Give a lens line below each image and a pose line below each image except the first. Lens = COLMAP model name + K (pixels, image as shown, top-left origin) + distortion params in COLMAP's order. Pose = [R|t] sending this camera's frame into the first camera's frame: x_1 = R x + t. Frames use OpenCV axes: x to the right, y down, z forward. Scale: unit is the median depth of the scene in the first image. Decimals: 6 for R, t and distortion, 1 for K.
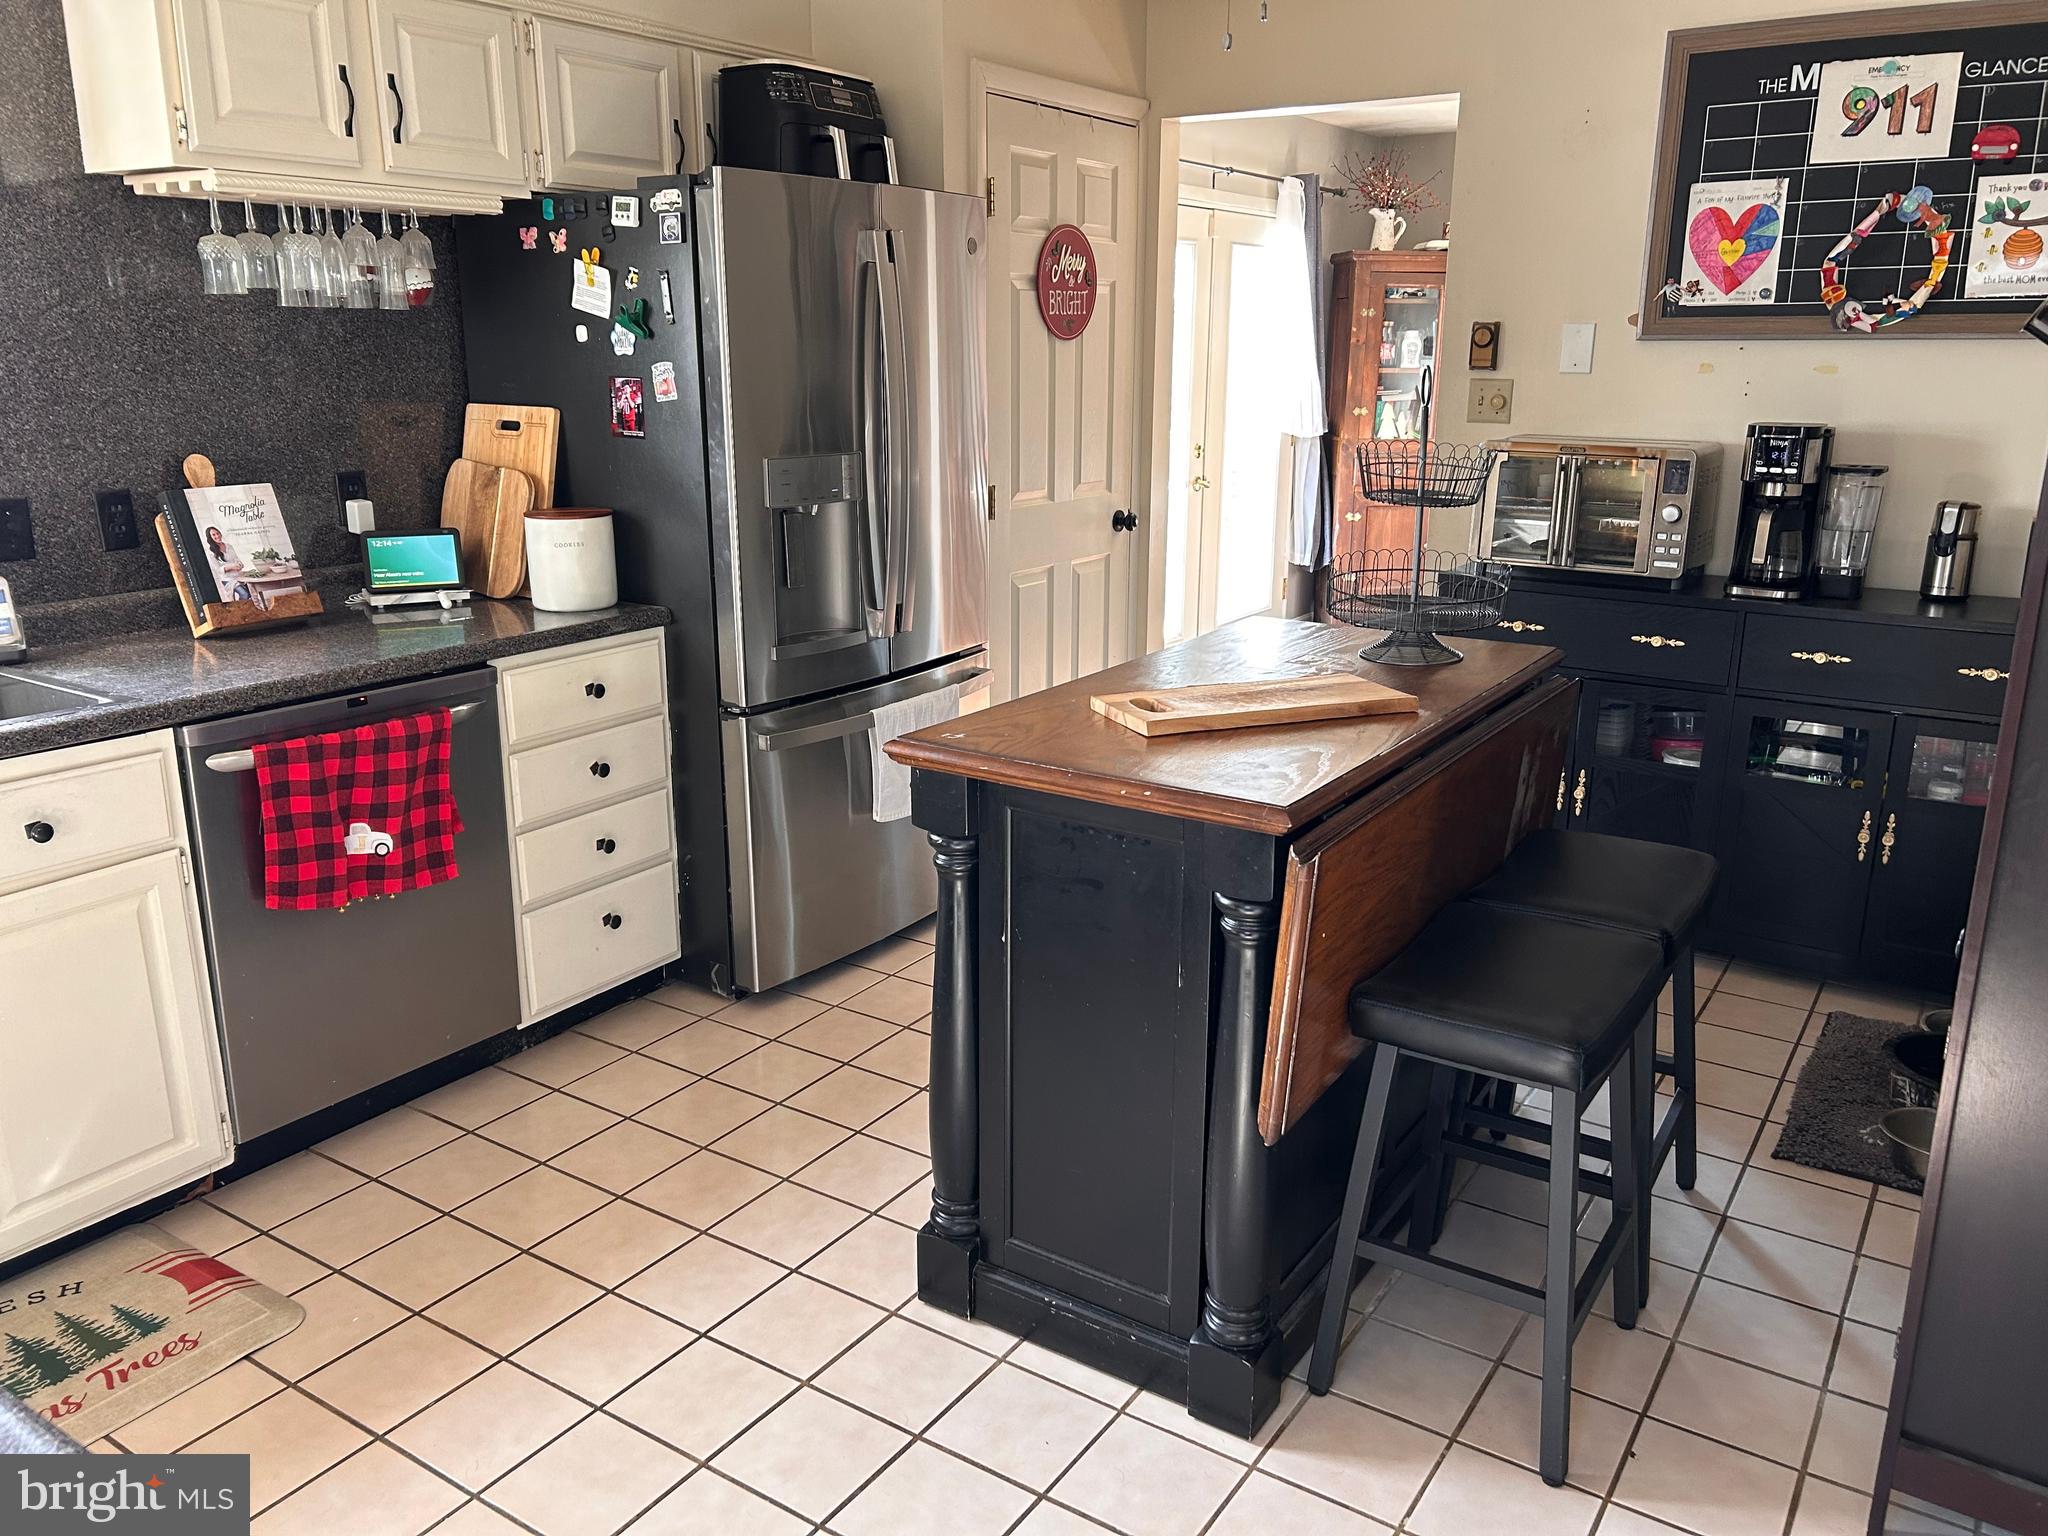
lens RADIAL K [[1536.7, 0, 1017.9], [0, 1536.7, 757.8], [0, 0, 1]] dist [0.050640, -0.046121]
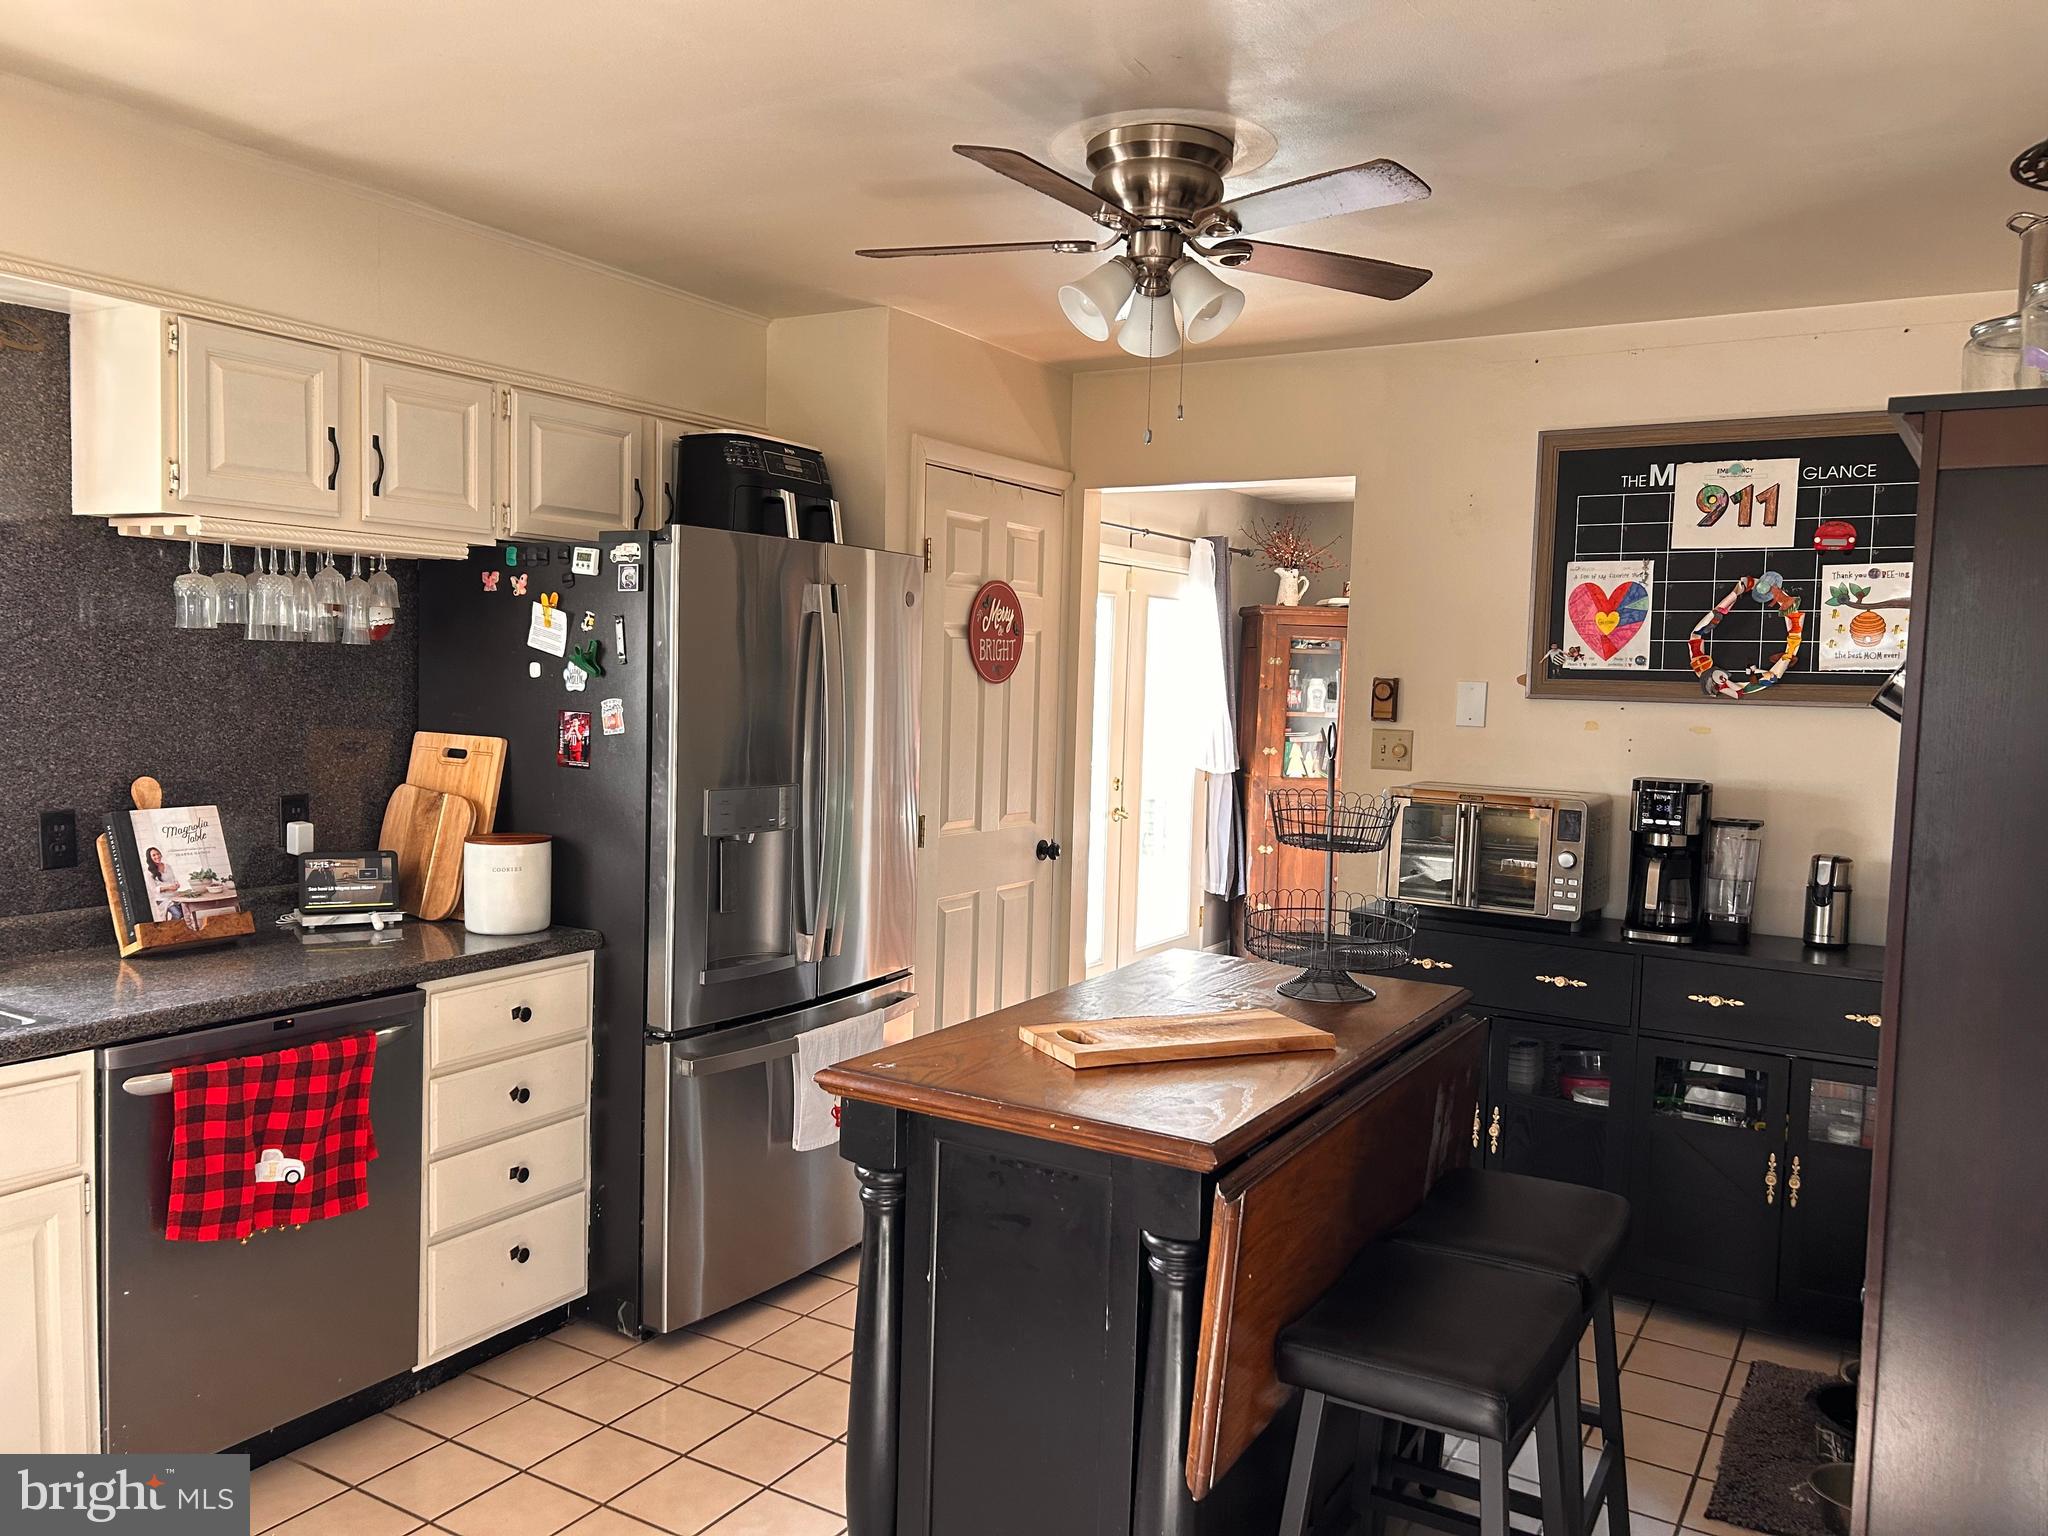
lens RADIAL K [[1536.7, 0, 1008.4], [0, 1536.7, 785.2], [0, 0, 1]] dist [0.050640, -0.046121]
pose [[0.998697, 0.022796, 0.045658, -0.007898], [-0.013743, 0.981770, -0.189573, -0.003680], [-0.049148, 0.188698, 0.980804, -0.027228]]
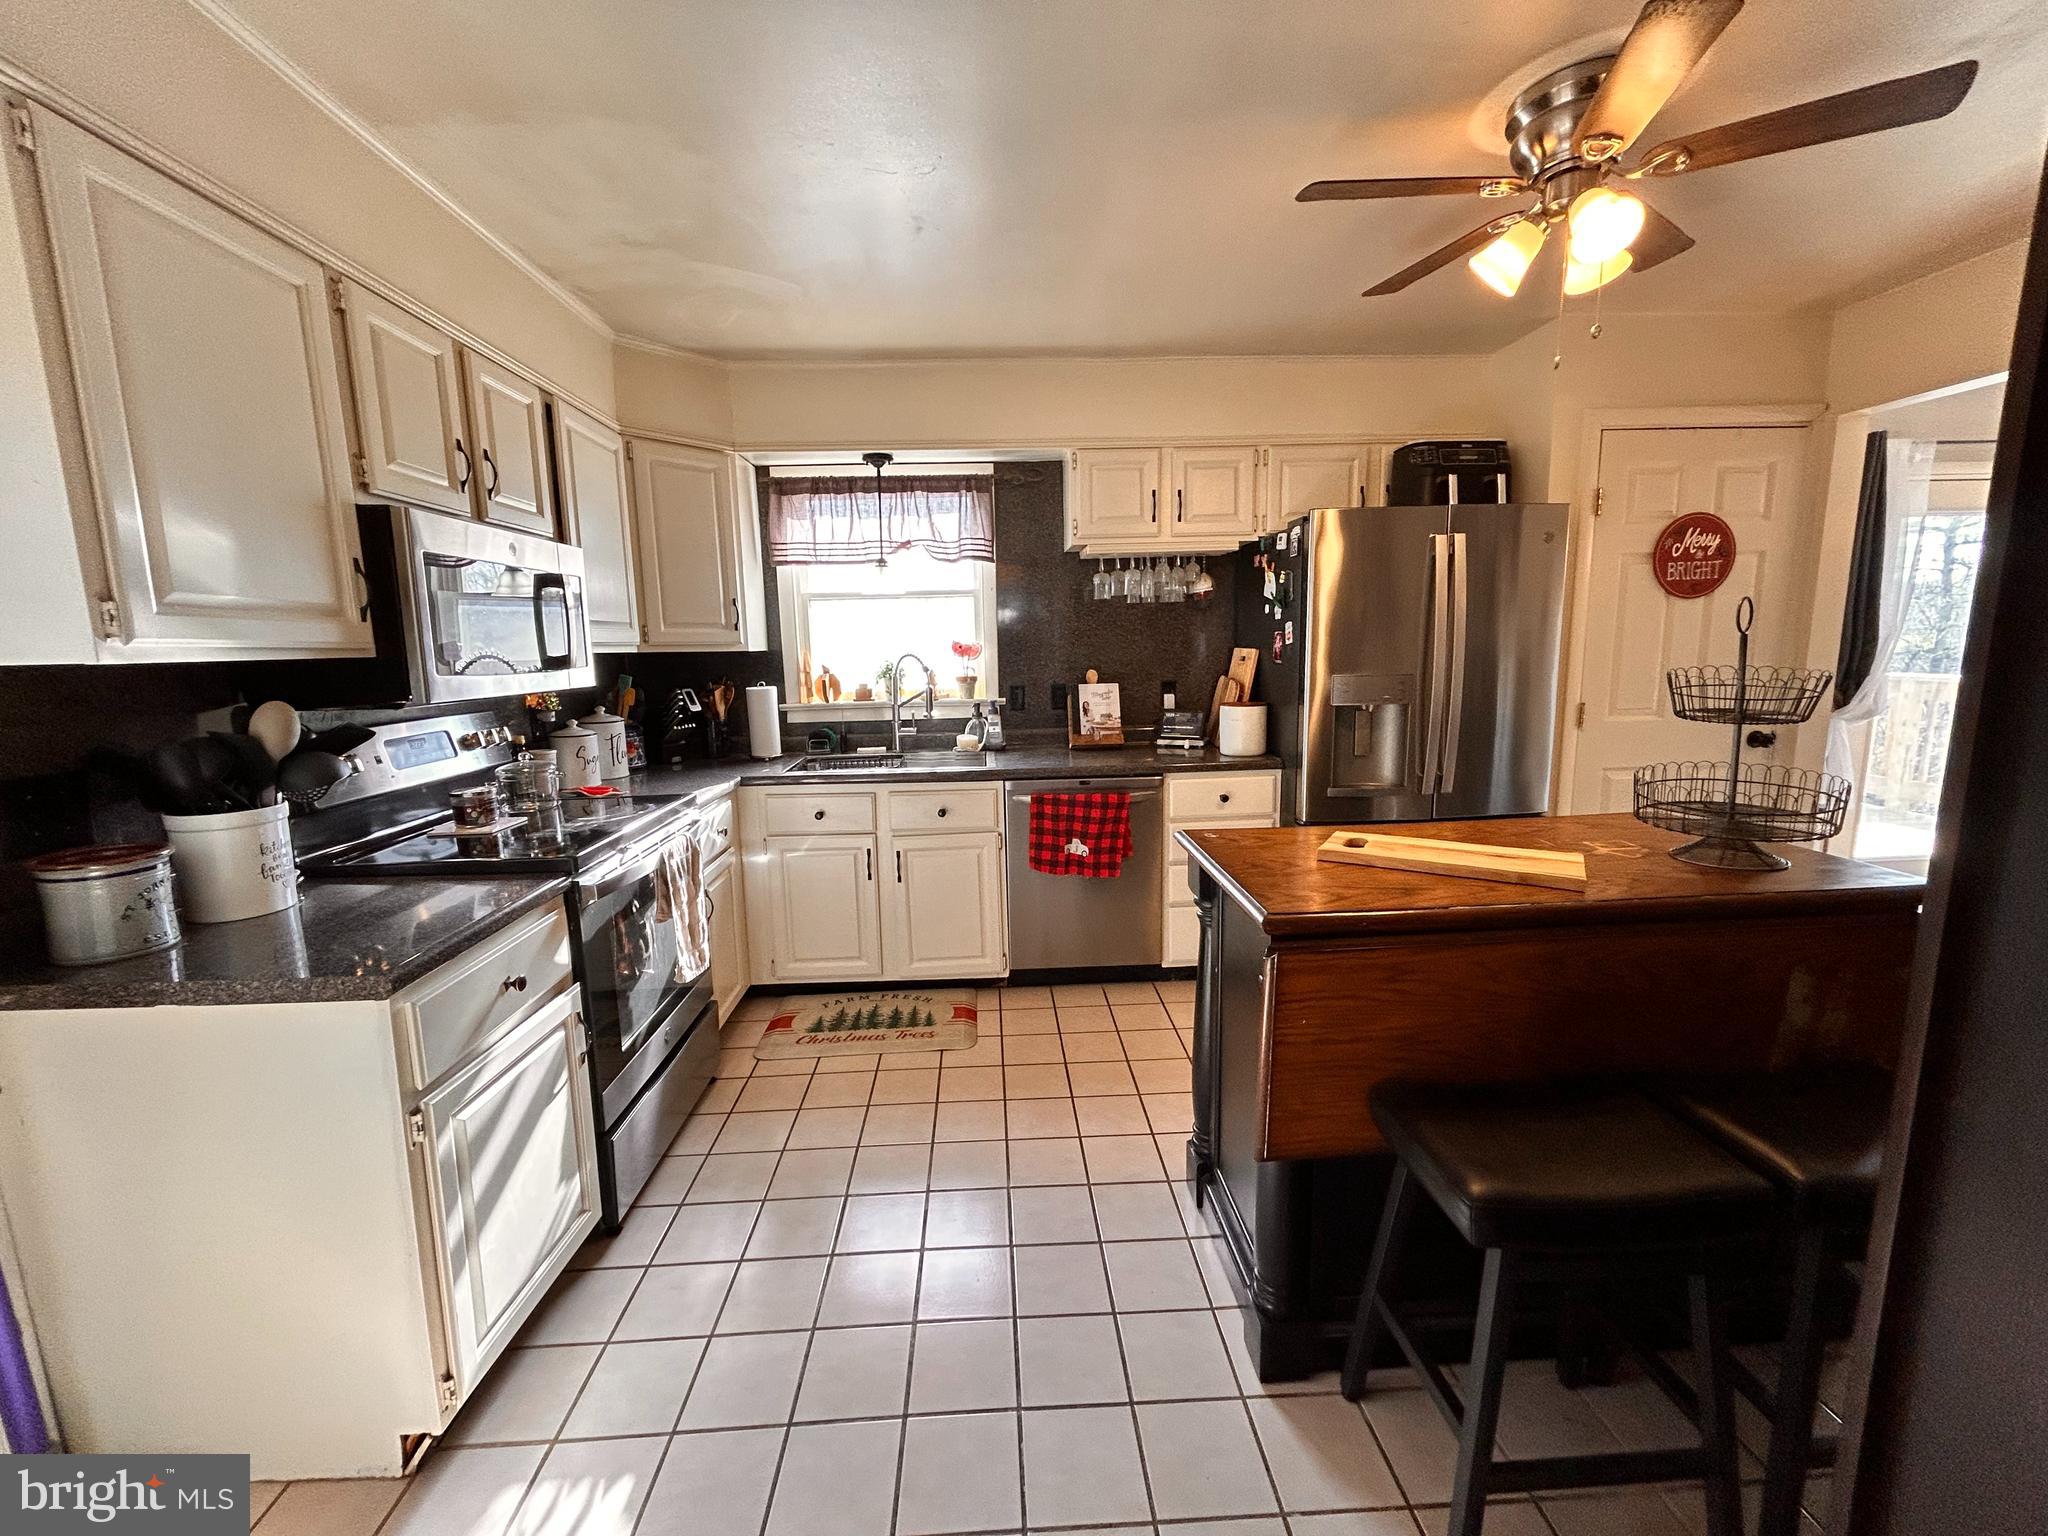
lens RADIAL K [[825.4, 0, 1027.6], [0, 825.4, 769.9], [0, 0, 1]] dist [-0.002003, 0.001834]
pose [[0.591205, 0.110298, -0.798944, 0.361134], [-0.185543, 0.982635, -0.001641, -0.031169], [0.784889, 0.149208, 0.601404, 0.215126]]
